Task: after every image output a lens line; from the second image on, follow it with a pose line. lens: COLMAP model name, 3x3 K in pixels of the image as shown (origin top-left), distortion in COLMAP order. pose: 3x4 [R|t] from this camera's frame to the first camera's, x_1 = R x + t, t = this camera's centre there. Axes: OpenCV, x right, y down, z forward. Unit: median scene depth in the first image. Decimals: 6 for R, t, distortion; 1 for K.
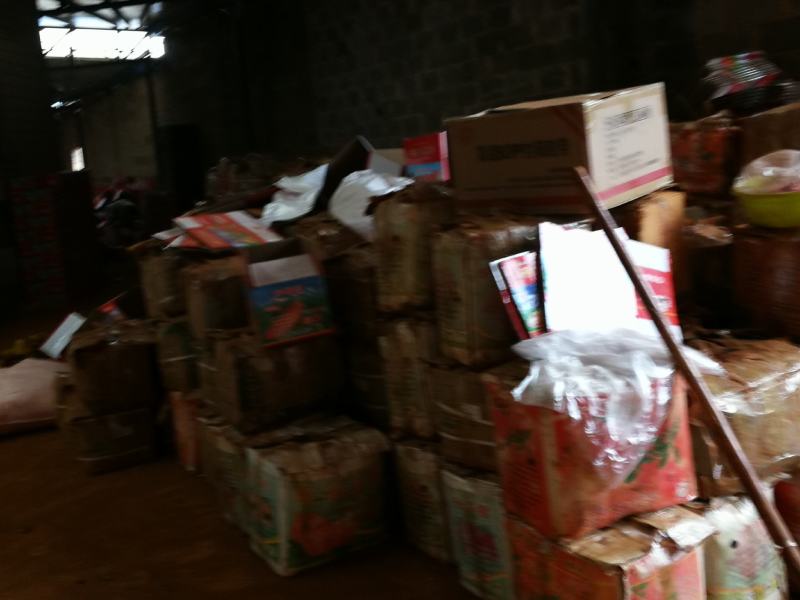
lens RADIAL K [[812.6, 0, 400.0], [0, 812.6, 279.4], [0, 0, 1]] dist [-0.004247, -0.009066]
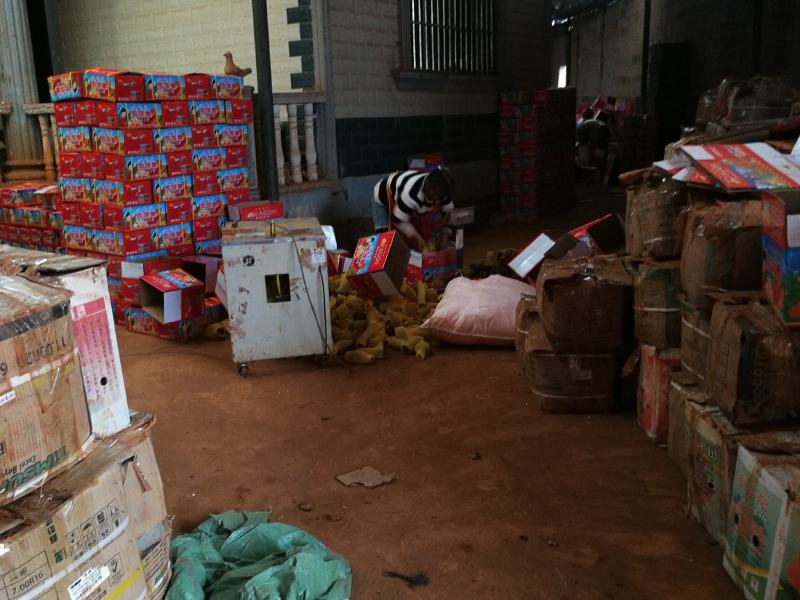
lens RADIAL K [[812.6, 0, 400.0], [0, 812.6, 279.4], [0, 0, 1]] dist [-0.004247, -0.009066]
pose [[0.844953, 0.163739, -0.509159, -0.073915], [-0.116079, 0.985435, 0.124270, -0.009805], [0.522091, -0.045900, 0.851653, 0.129663]]
